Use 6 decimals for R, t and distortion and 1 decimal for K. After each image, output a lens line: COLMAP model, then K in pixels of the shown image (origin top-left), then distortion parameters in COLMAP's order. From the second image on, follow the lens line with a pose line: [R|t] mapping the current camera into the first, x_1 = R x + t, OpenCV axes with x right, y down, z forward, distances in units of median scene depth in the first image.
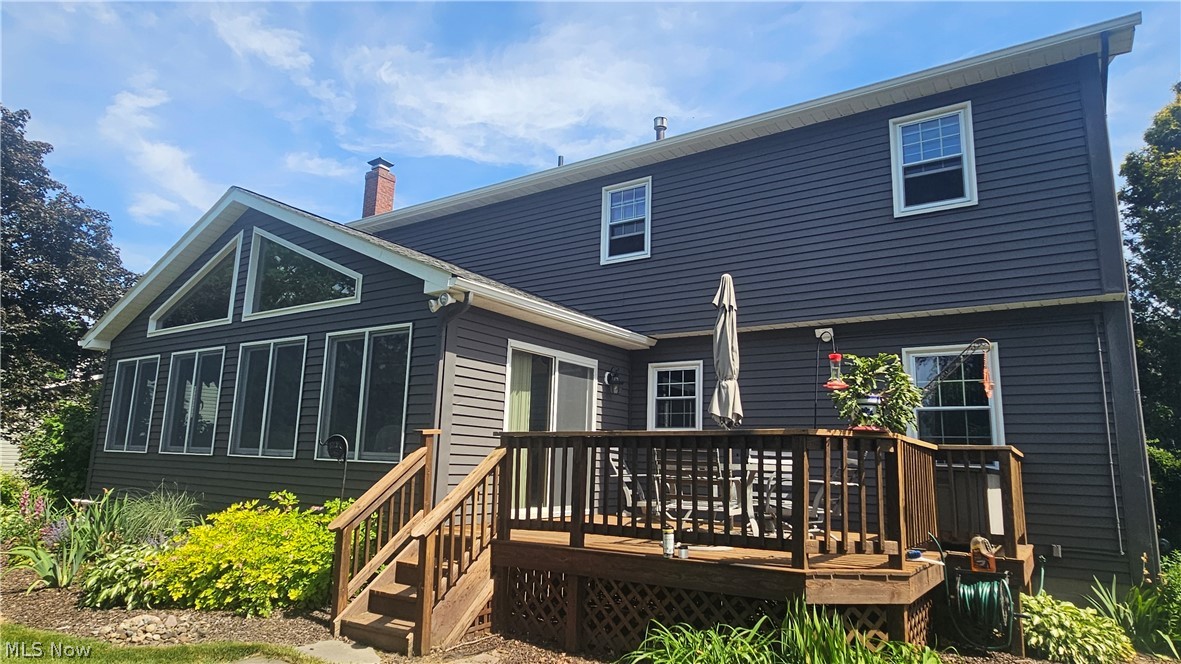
lens RADIAL K [[690.0, 0, 587.9], [0, 690.0, 335.6], [0, 0, 1]] dist [-0.002870, -0.000403]
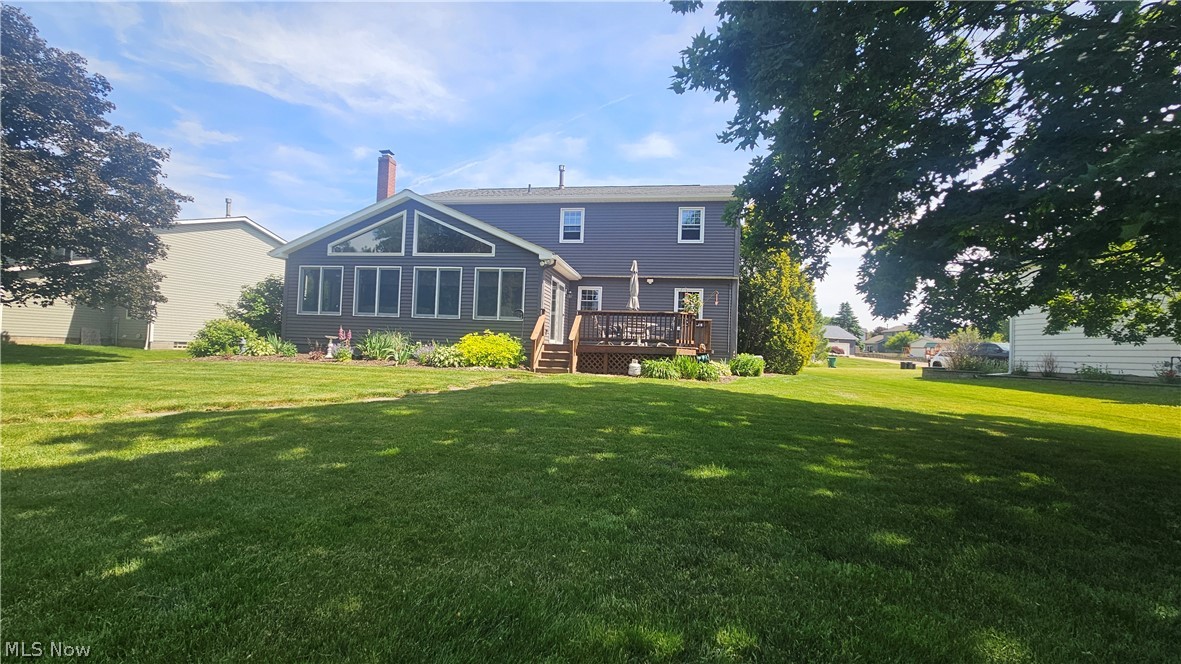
lens RADIAL K [[485.1, 0, 590.5], [0, 485.1, 332.0], [0, 0, 1]] dist [-0.000225, -0.000051]
pose [[0.901240, 0.019292, 0.432890, -0.744310], [-0.086892, 0.986763, 0.136926, -0.047529], [-0.424519, -0.161017, 0.890987, -0.706788]]
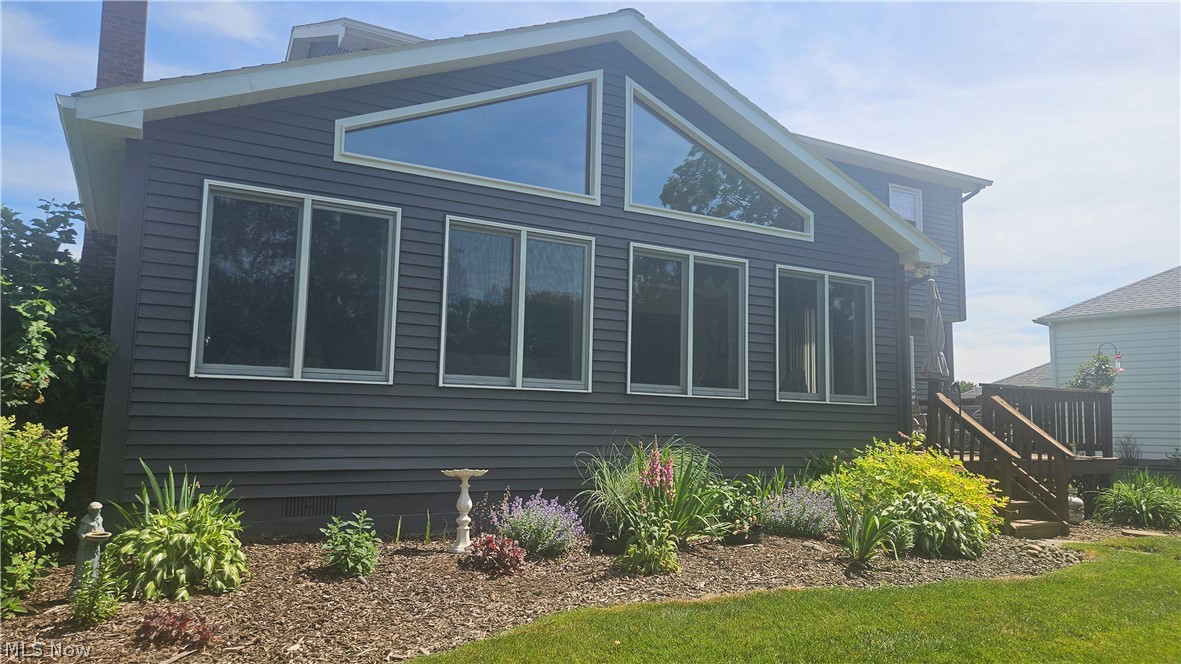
lens RADIAL K [[806.4, 0, 590.5], [0, 806.4, 332.0], [0, 0, 1]] dist [0.000358, -0.000533]
pose [[0.428404, 0.084710, 0.899608, -1.436851], [-0.160635, 0.986877, -0.016431, 0.142619], [-0.889194, -0.137469, 0.436390, 0.743630]]
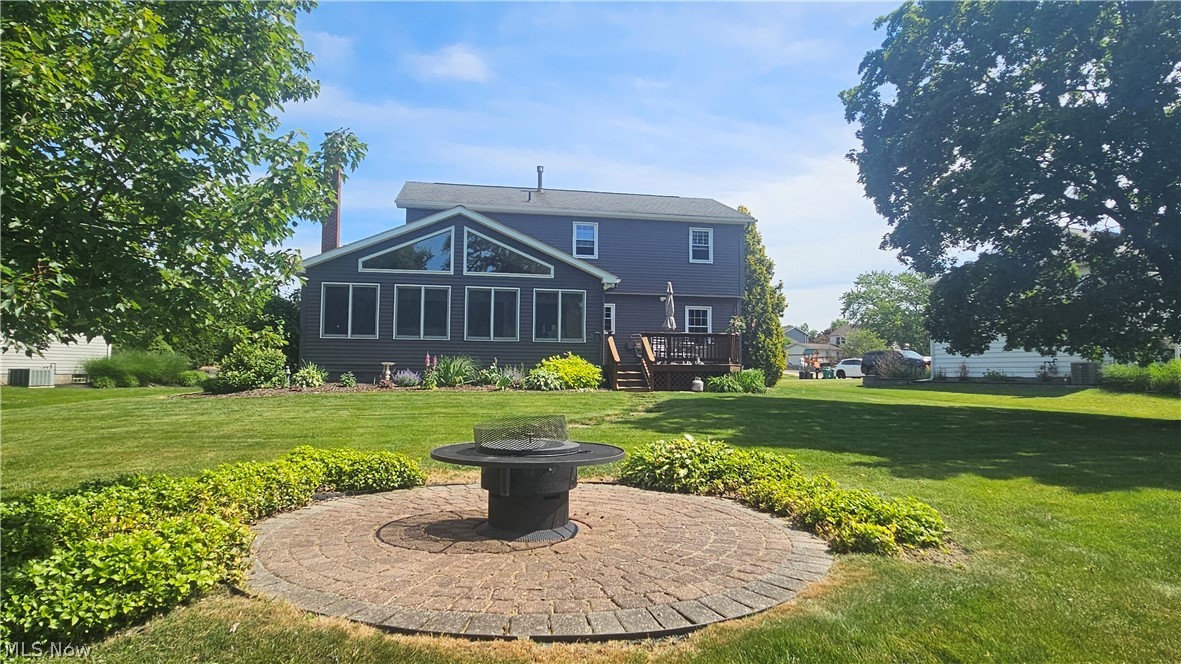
lens RADIAL K [[690.0, 0, 587.9], [0, 690.0, 335.6], [0, 0, 1]] dist [-0.002870, -0.000403]
pose [[0.700957, 0.011164, 0.713116, -1.926805], [-0.114356, 0.988700, 0.096929, -0.094173], [-0.703975, -0.149492, 0.694313, -0.785015]]
